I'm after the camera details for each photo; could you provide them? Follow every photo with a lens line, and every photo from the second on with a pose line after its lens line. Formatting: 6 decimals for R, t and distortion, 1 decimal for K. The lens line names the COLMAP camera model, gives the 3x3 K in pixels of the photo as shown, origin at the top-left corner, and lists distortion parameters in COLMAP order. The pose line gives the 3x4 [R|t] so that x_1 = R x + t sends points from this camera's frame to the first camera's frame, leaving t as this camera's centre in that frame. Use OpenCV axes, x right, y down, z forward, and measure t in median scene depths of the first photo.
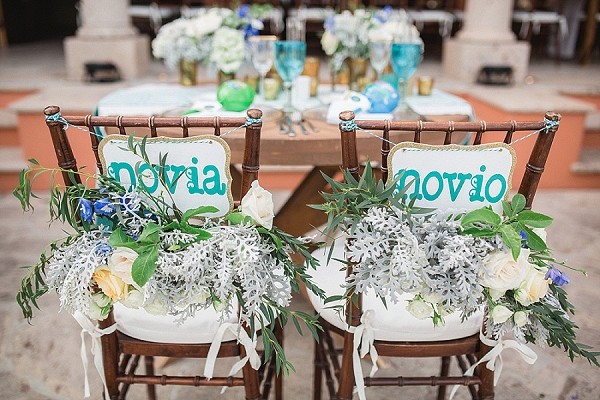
lens RADIAL K [[603.5, 0, 300.0], [0, 603.5, 200.0], [0, 0, 1]] dist [-0.005109, 0.023881]
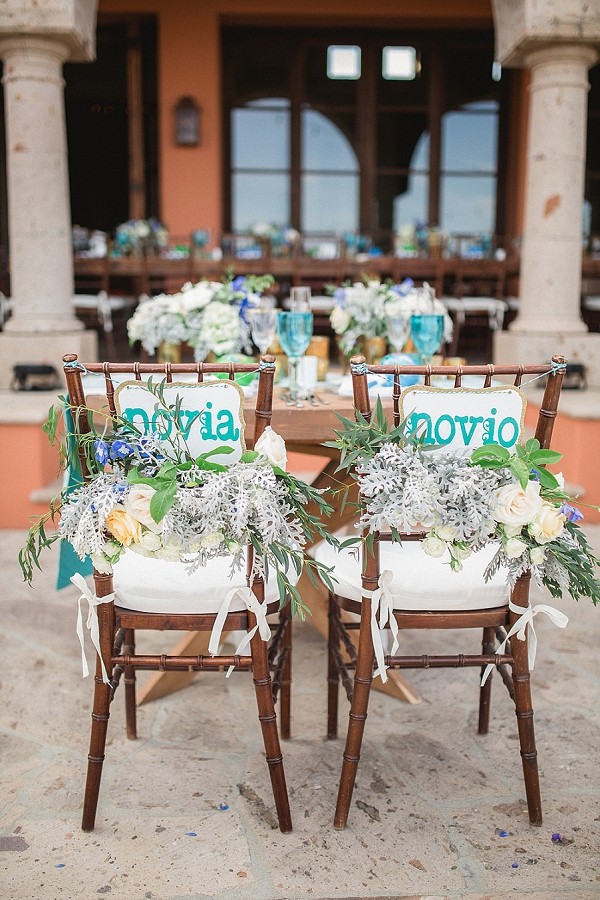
lens RADIAL K [[950.5, 0, 300.0], [0, 950.5, 450.0], [0, 0, 1]] dist [0.044410, 0.006703]
pose [[0.999935, -0.010141, 0.005269, -0.029427], [0.010862, 0.986668, -0.162381, 0.260630], [-0.003552, 0.162427, 0.986714, -0.547346]]
